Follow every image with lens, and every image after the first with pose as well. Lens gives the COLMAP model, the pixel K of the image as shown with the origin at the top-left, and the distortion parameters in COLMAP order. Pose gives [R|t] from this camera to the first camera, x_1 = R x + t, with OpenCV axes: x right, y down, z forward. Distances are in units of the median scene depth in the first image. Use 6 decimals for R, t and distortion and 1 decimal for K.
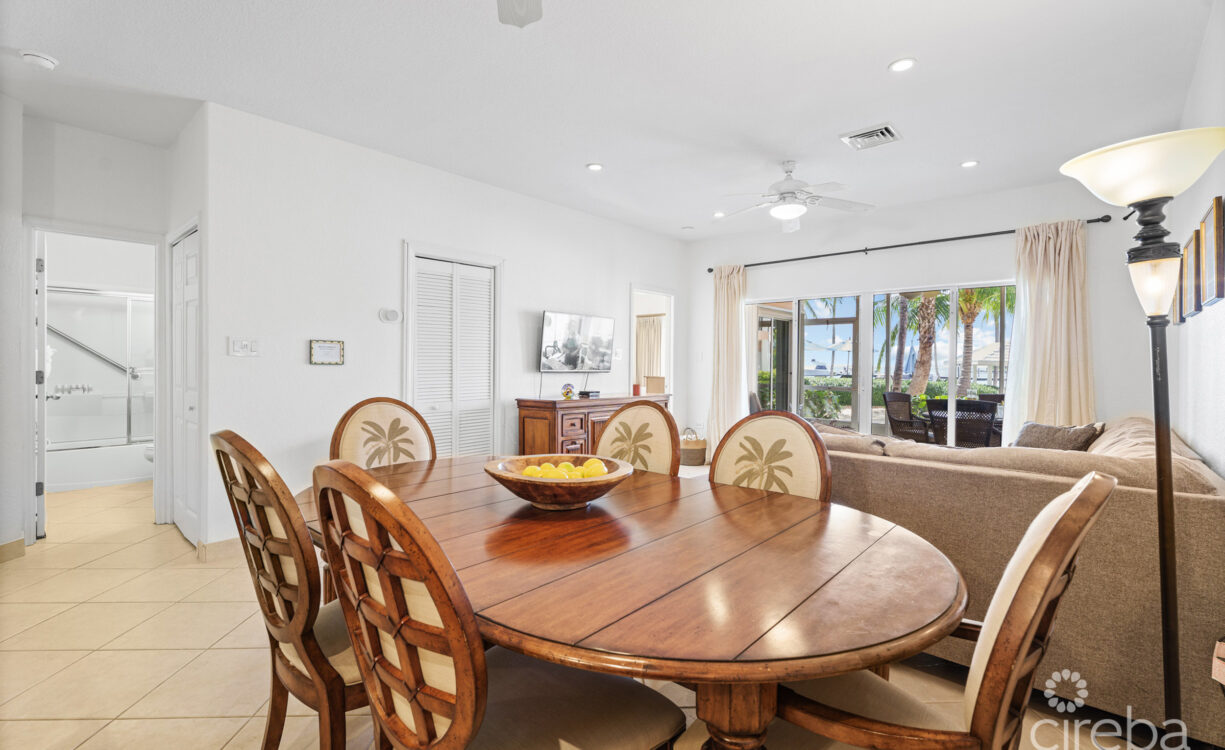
lens RADIAL K [[551.7, 0, 612.2], [0, 551.7, 366.8], [0, 0, 1]] dist [0.001626, -0.000218]
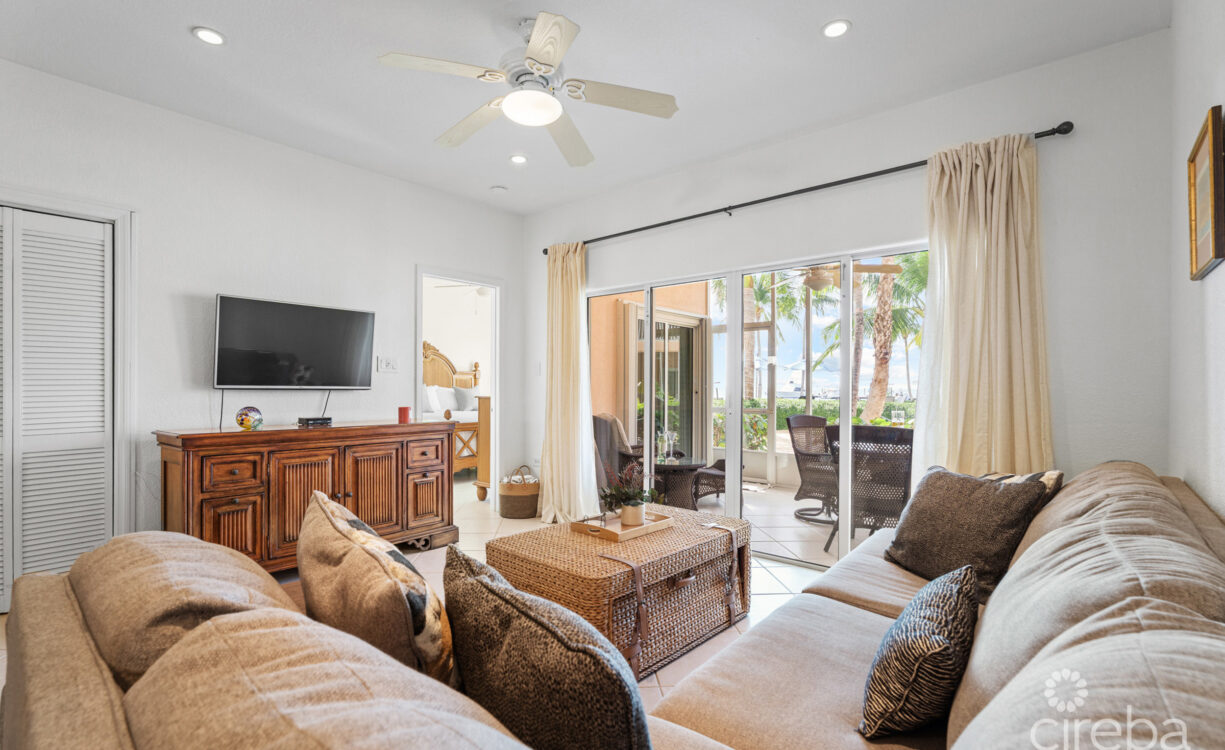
lens RADIAL K [[551.7, 0, 610.8], [0, 551.7, 385.6], [0, 0, 1]] dist [0.001626, -0.000218]
pose [[0.999704, -0.006707, 0.023391, 0.338045], [0.006906, 0.999941, -0.008432, 0.015209], [-0.023333, 0.008591, 0.999691, 0.362896]]
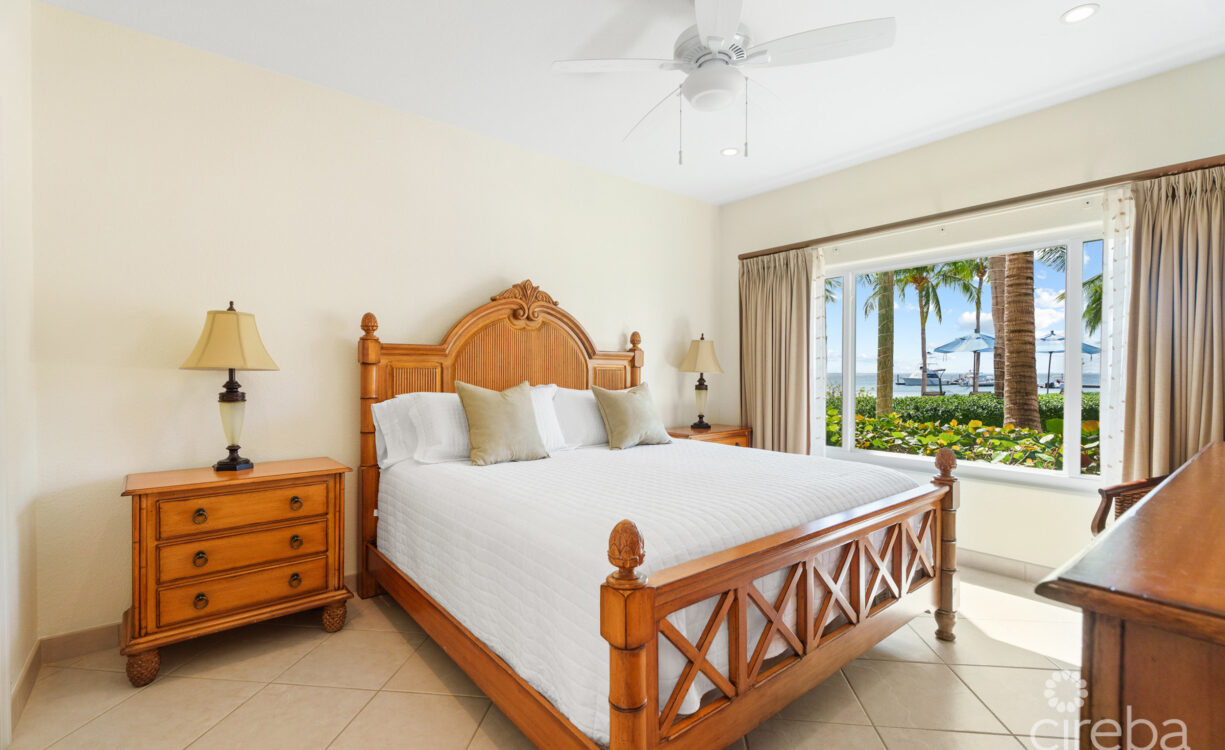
lens RADIAL K [[551.7, 0, 617.4], [0, 551.7, 378.6], [0, 0, 1]] dist [0.001626, -0.000218]
pose [[0.989509, -0.006143, -0.144340, 0.017656], [0.006982, 0.999962, 0.005311, -0.015053], [0.144302, -0.006263, 0.989514, 1.406405]]
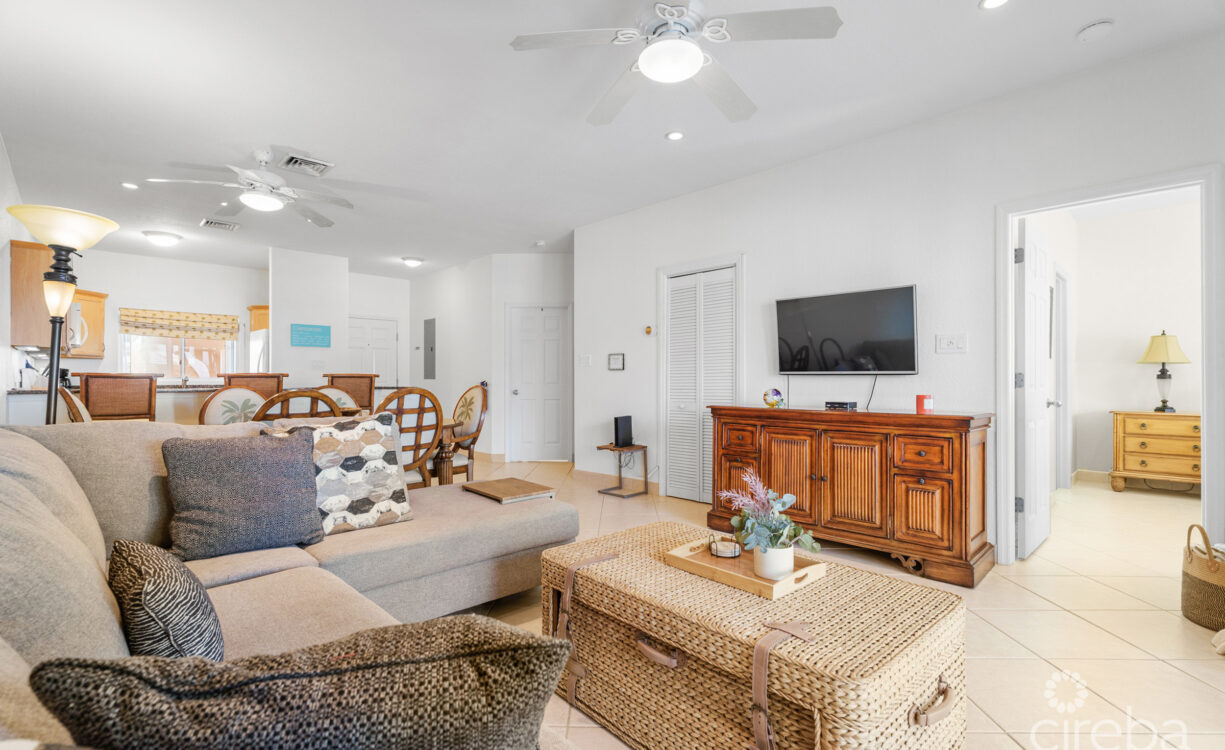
lens RADIAL K [[551.7, 0, 612.6], [0, 551.7, 375.2], [0, 0, 1]] dist [0.001626, -0.000218]
pose [[-0.072119, -0.019587, -0.997204, 0.748537], [-0.008110, 0.999786, -0.019052, 0.030113], [0.997363, 0.006714, -0.072262, 0.864596]]
